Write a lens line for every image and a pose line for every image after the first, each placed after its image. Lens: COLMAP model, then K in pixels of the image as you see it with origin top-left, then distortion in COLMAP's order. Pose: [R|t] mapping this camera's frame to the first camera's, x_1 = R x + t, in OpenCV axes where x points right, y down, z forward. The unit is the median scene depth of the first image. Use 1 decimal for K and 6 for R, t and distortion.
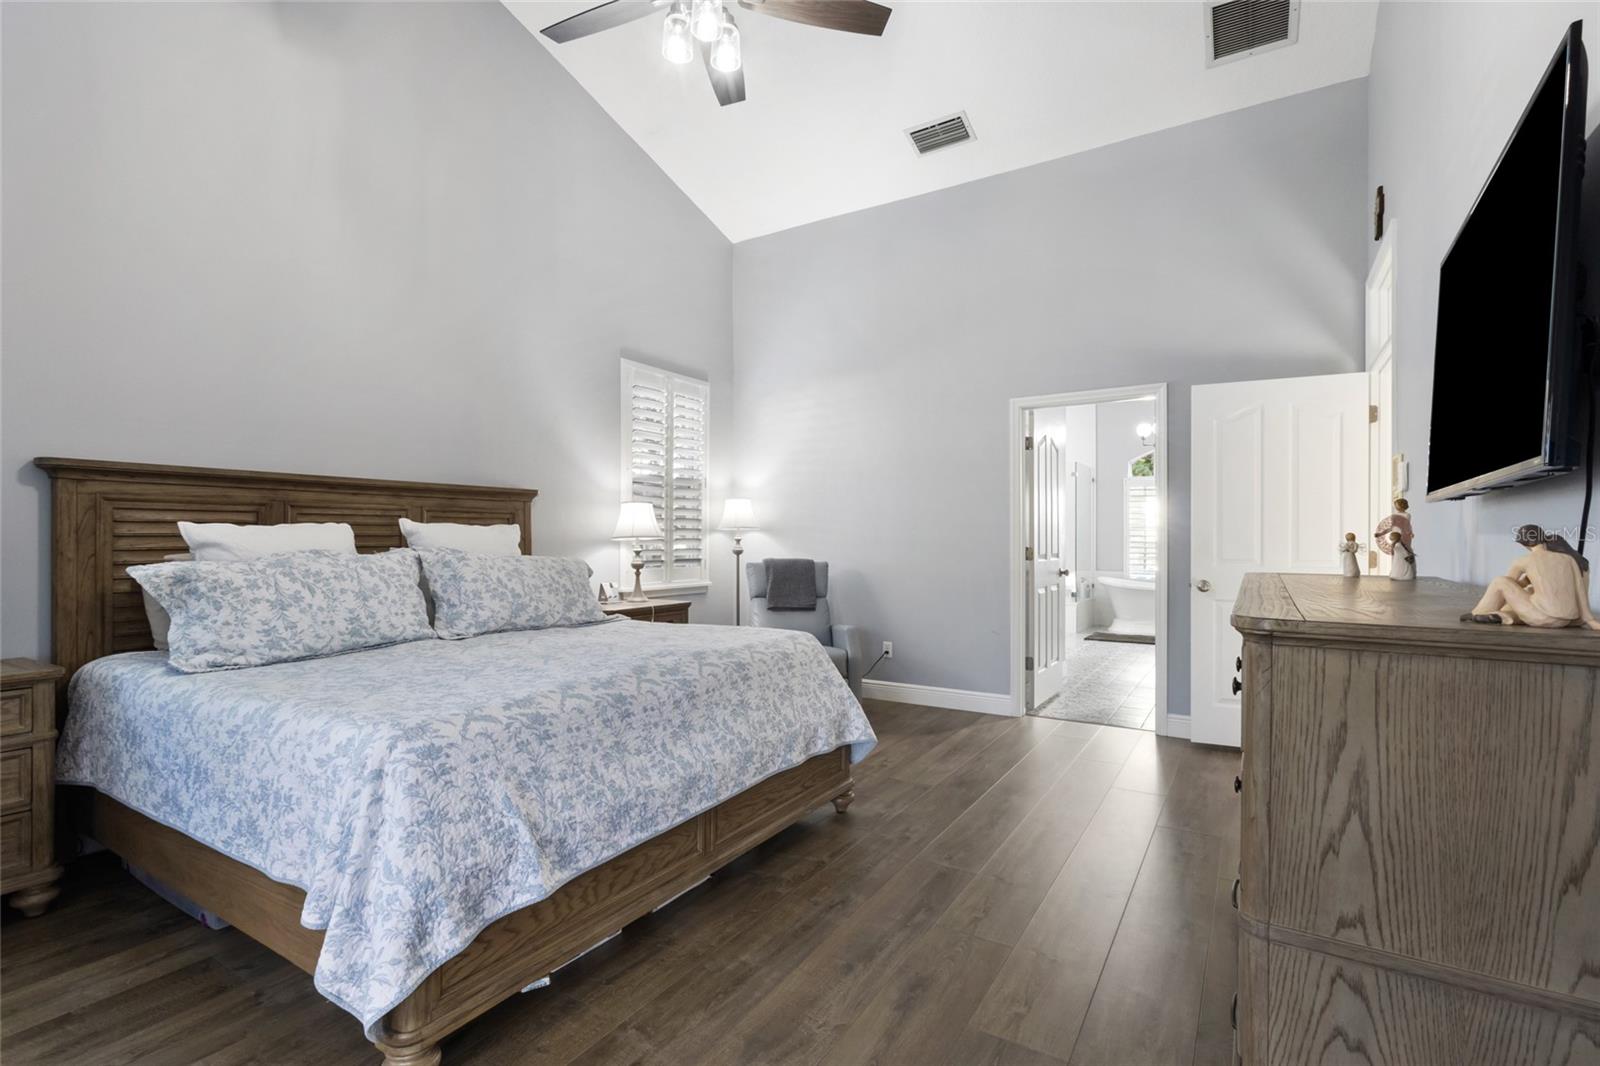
lens RADIAL K [[733.7, 0, 792.7], [0, 733.7, 535.1], [0, 0, 1]] dist [0.001073, 0.000542]
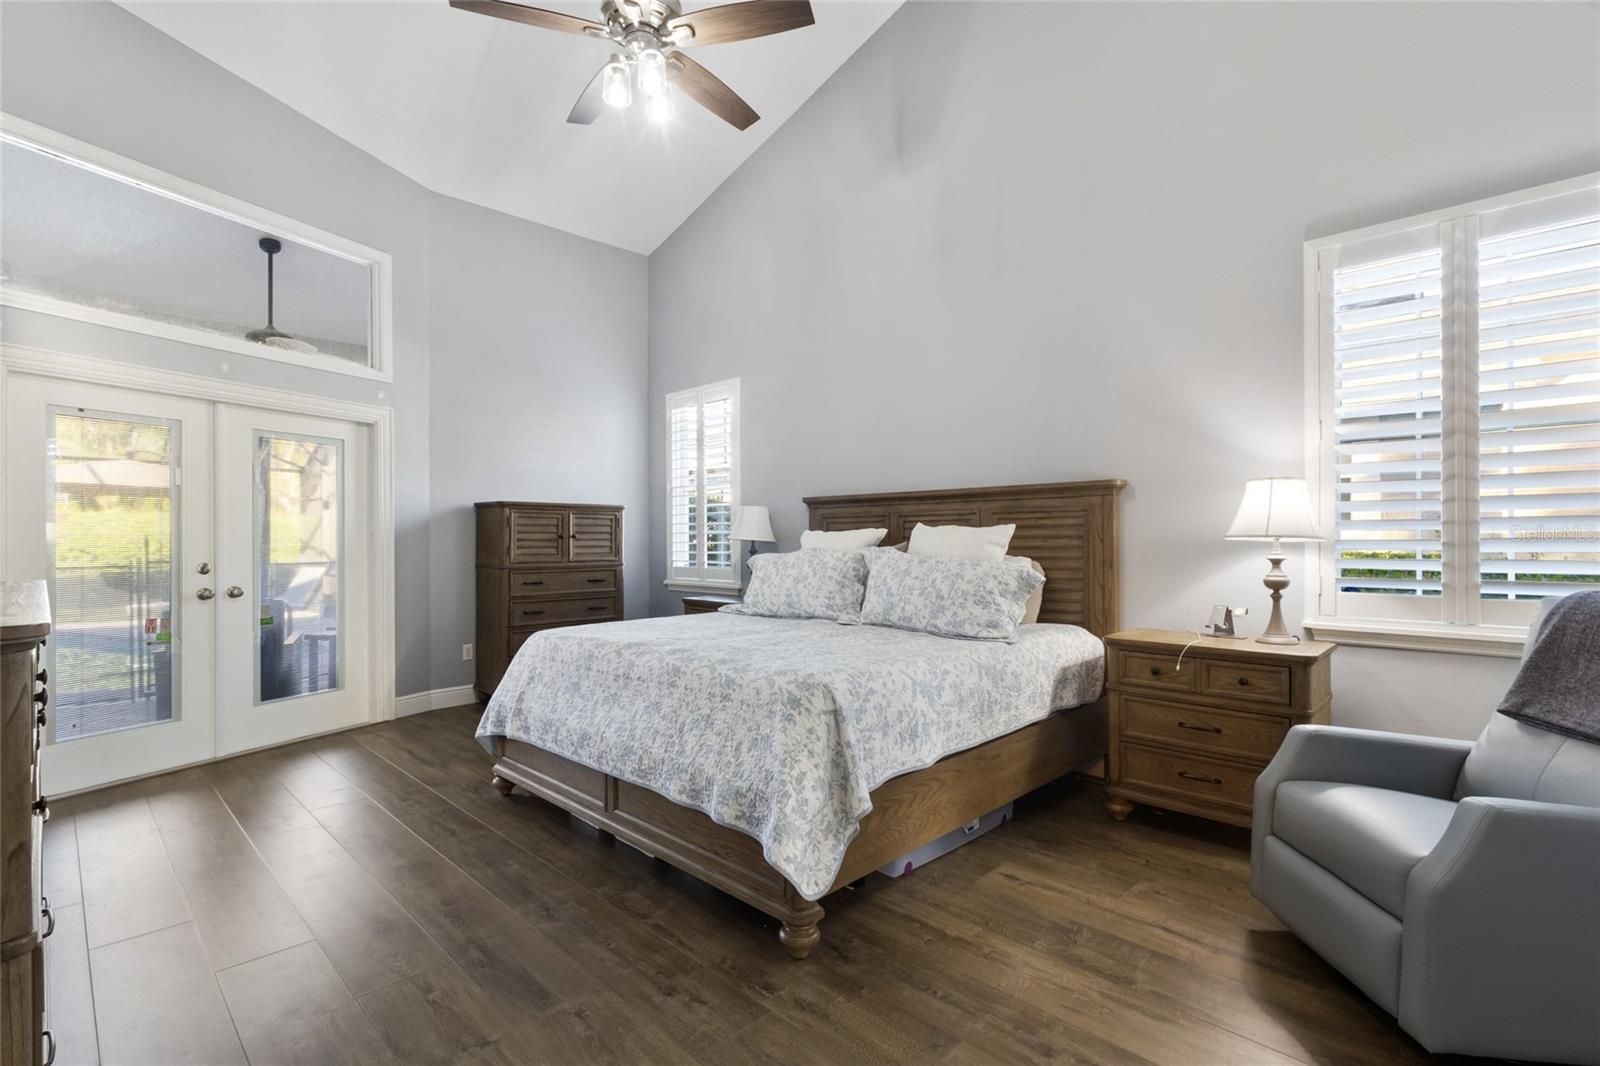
lens RADIAL K [[733.7, 0, 792.7], [0, 733.7, 535.1], [0, 0, 1]] dist [0.001073, 0.000542]
pose [[-0.208134, -0.007677, -0.978070, 0.781406], [0.005264, 0.999946, -0.008968, 0.007868], [0.978086, -0.007015, -0.208082, 1.248999]]
